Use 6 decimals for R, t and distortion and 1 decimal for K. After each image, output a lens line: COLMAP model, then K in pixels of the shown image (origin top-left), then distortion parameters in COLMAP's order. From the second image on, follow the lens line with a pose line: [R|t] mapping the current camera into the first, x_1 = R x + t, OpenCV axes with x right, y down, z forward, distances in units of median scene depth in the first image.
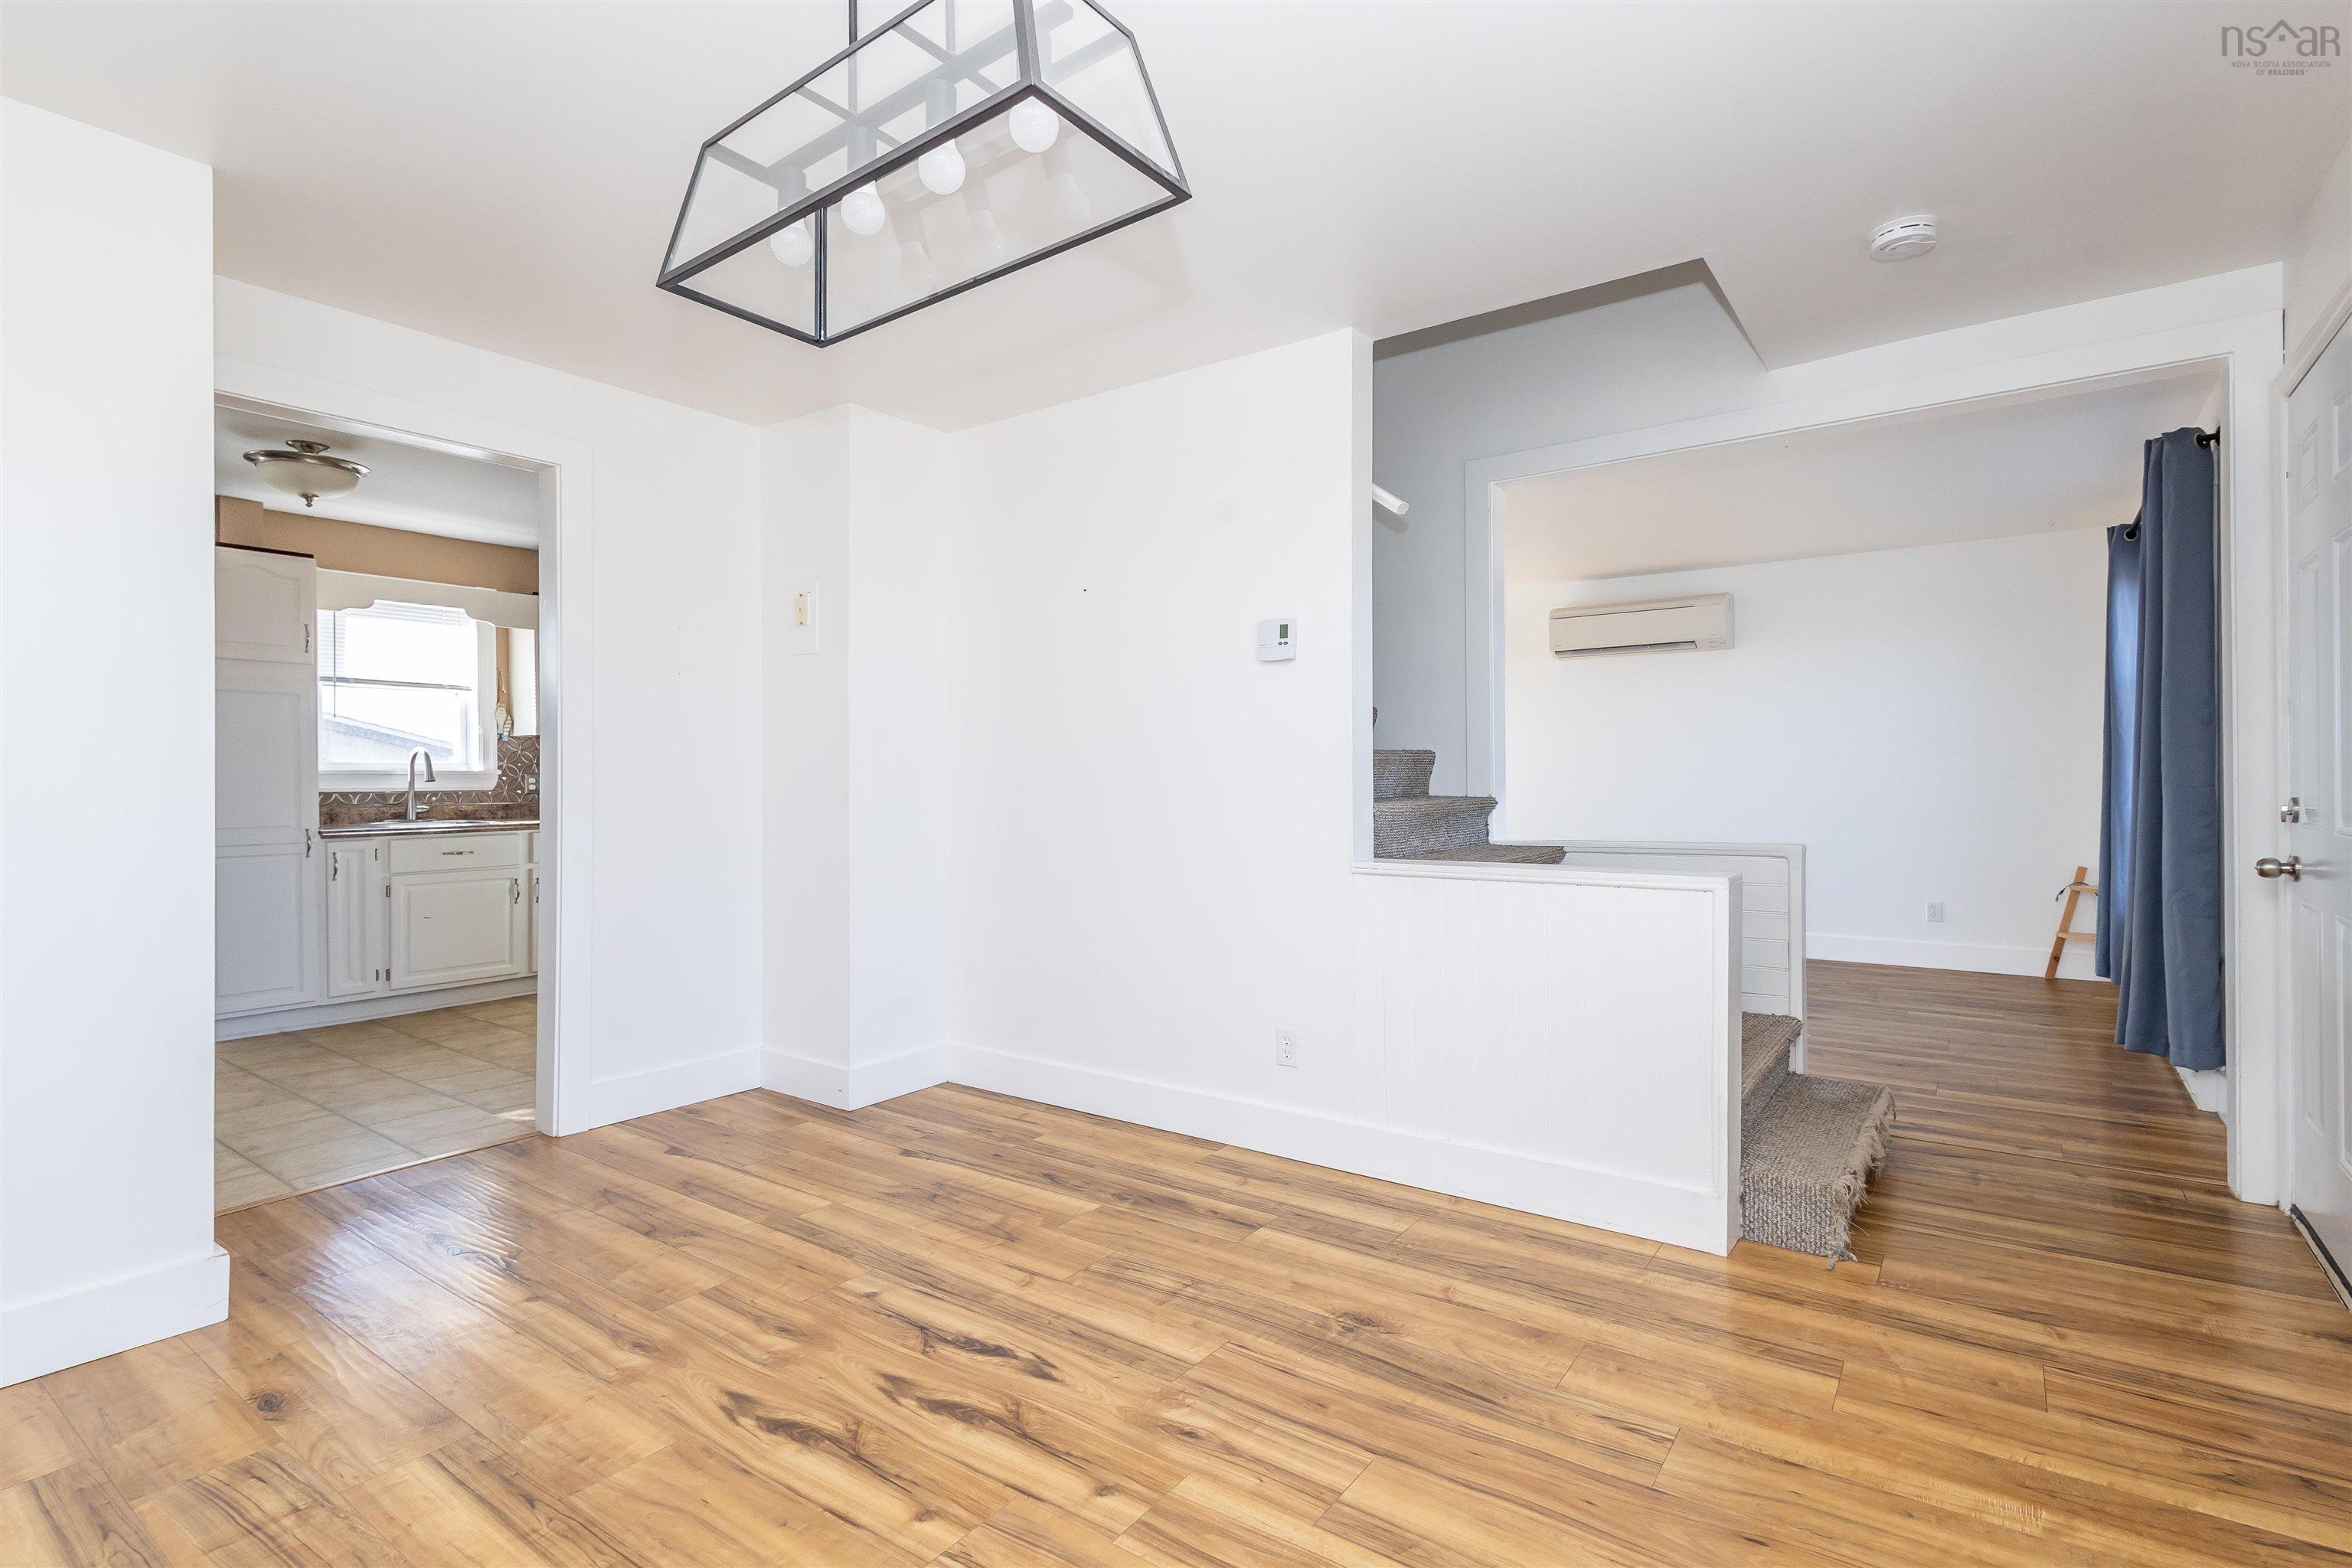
lens RADIAL K [[1089.0, 0, 1180.4], [0, 1089.0, 786.2], [0, 0, 1]] dist [0.011270, -0.002261]
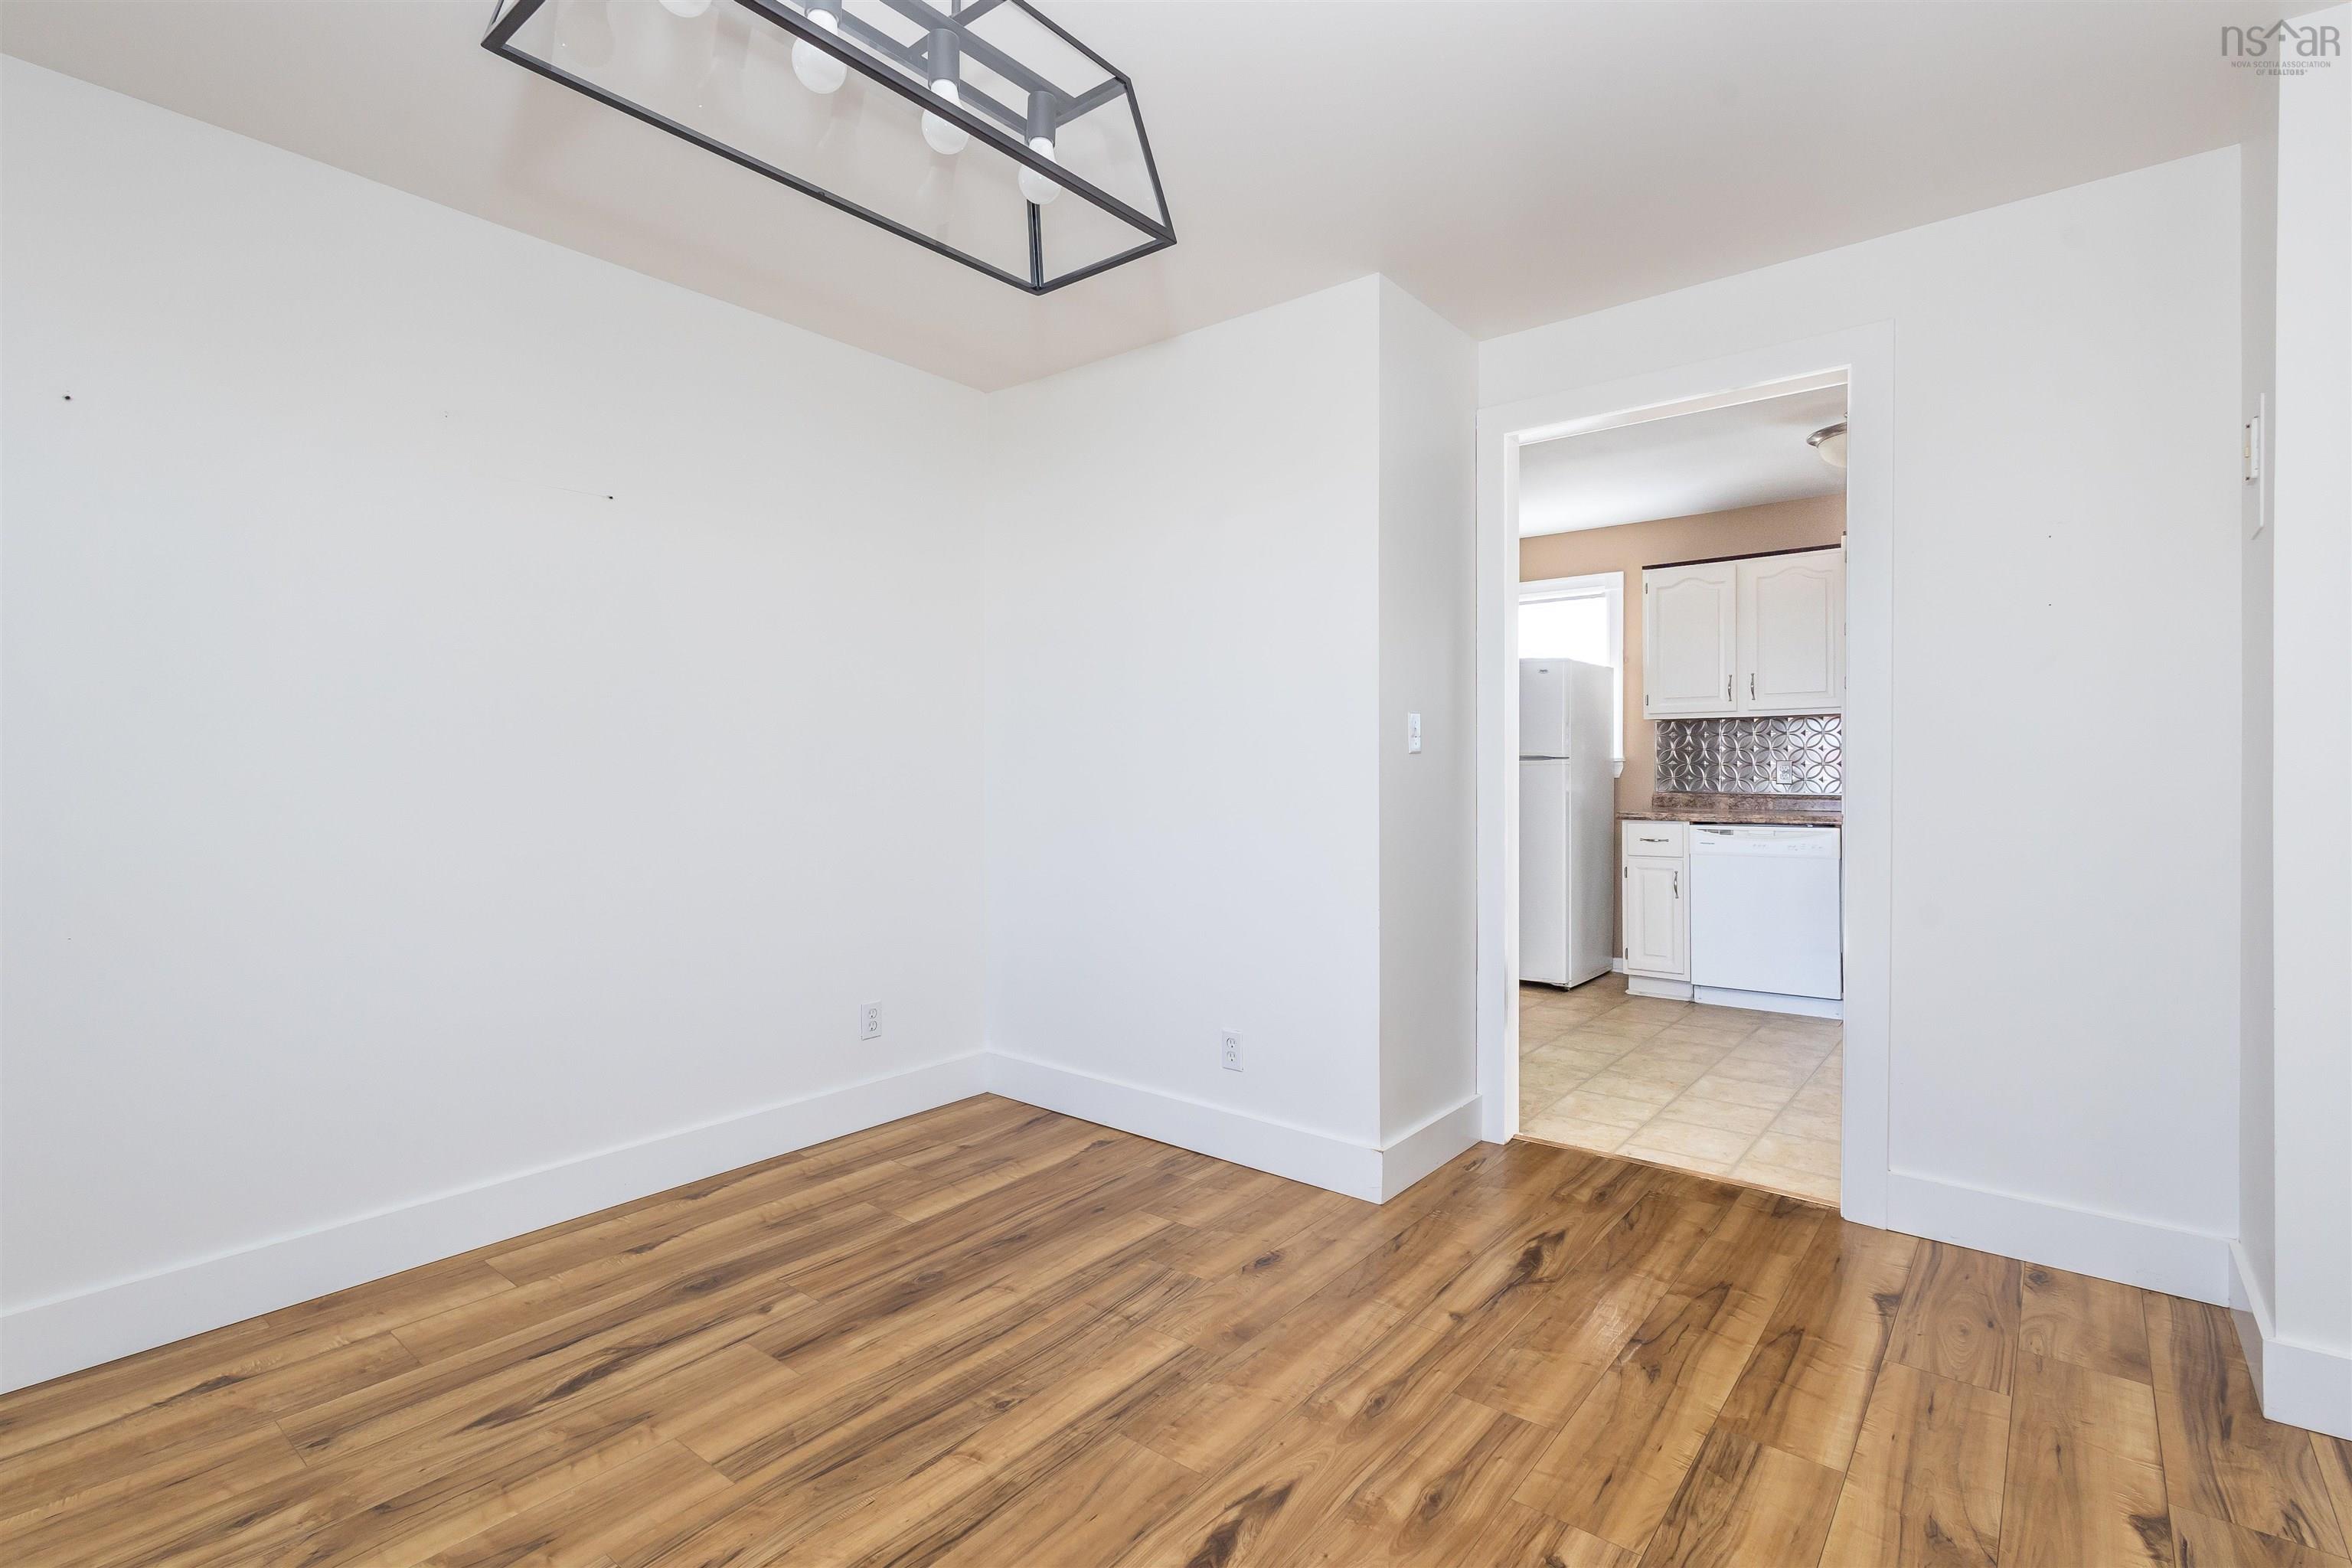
lens RADIAL K [[1089.0, 0, 1189.8], [0, 1089.0, 778.9], [0, 0, 1]] dist [0.011270, -0.002261]
pose [[-0.053468, 0.004132, -0.998561, 0.345472], [-0.001524, 0.999990, 0.004219, -0.013107], [0.998568, 0.001747, -0.053461, 0.717321]]
